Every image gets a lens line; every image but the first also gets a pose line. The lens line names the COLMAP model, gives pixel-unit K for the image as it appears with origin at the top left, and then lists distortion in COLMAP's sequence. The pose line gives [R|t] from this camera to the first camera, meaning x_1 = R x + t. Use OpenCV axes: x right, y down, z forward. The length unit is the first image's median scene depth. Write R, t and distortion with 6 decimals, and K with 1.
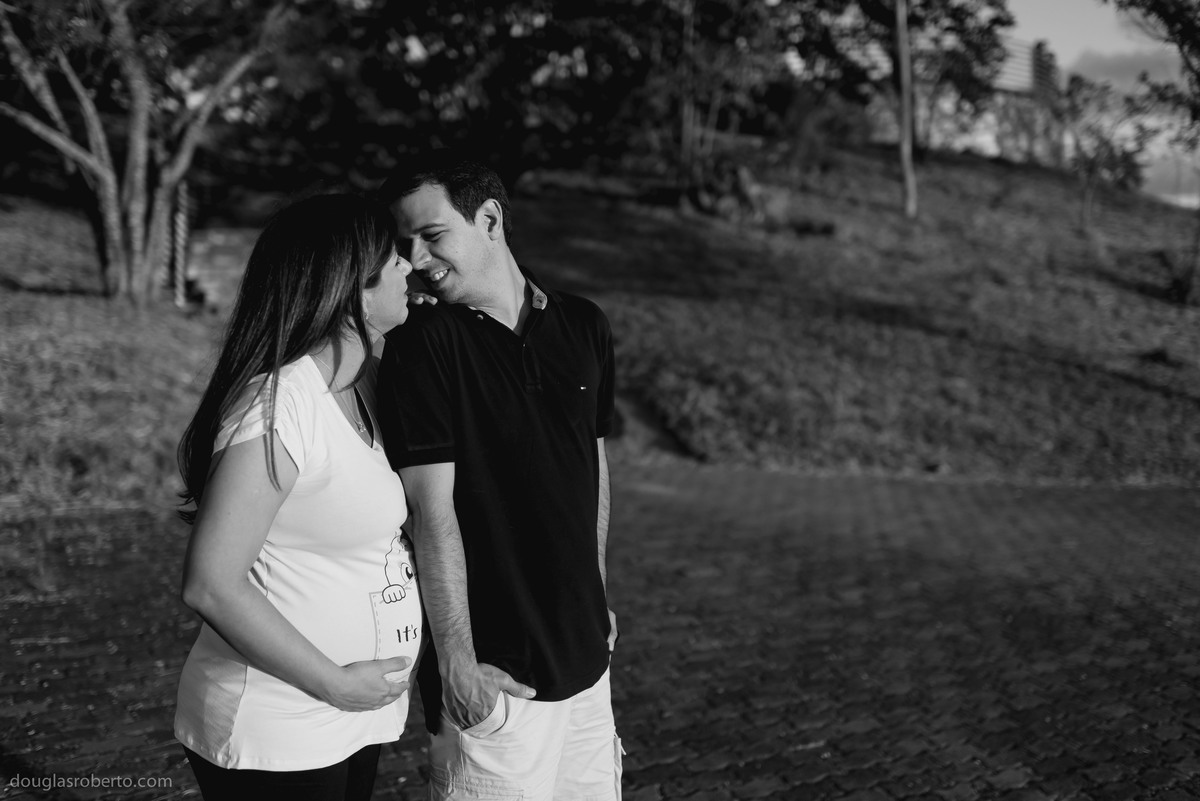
lens RADIAL K [[1241.7, 0, 600.0], [0, 1241.7, 400.5], [0, 0, 1]] dist [-0.013544, 0.035935]
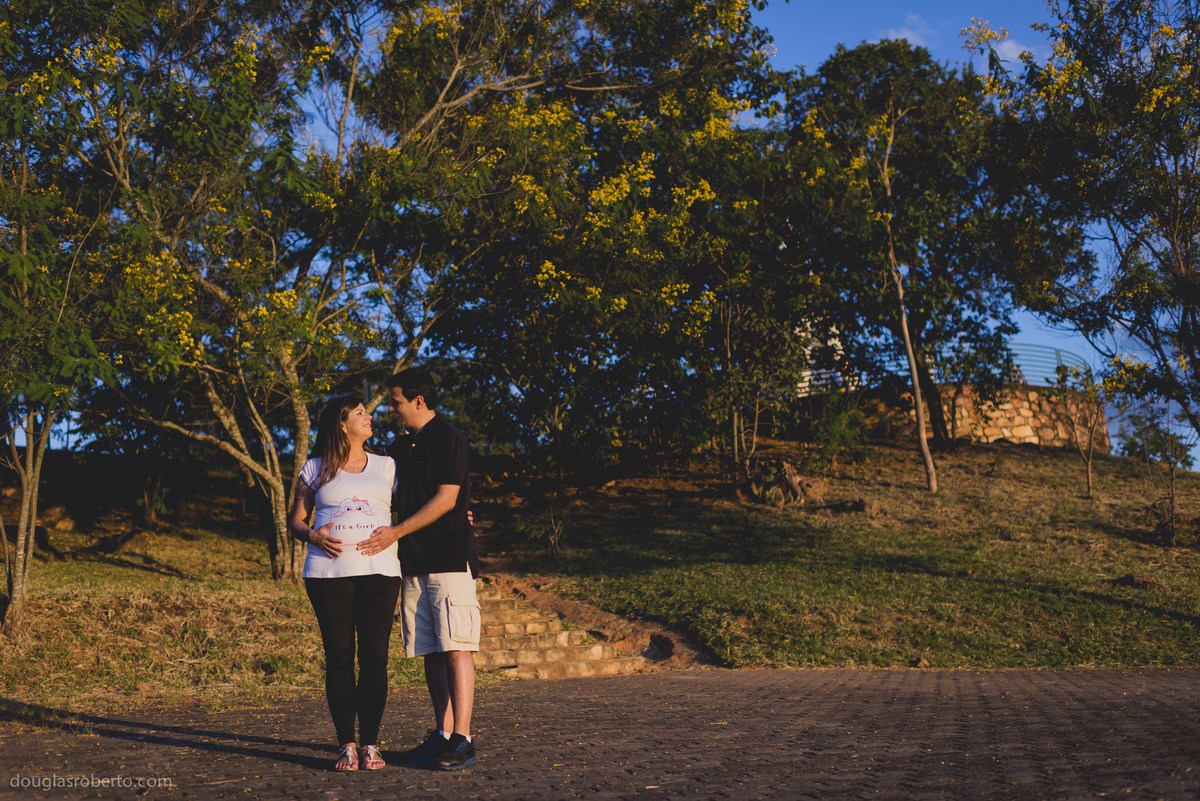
lens RADIAL K [[1241.7, 0, 600.0], [0, 1241.7, 400.5], [0, 0, 1]] dist [-0.013544, 0.035935]
pose [[0.993632, -0.075139, -0.083966, 0.060771], [0.049783, 0.961266, -0.271089, 0.098957], [0.101083, 0.265183, 0.958885, -0.247705]]
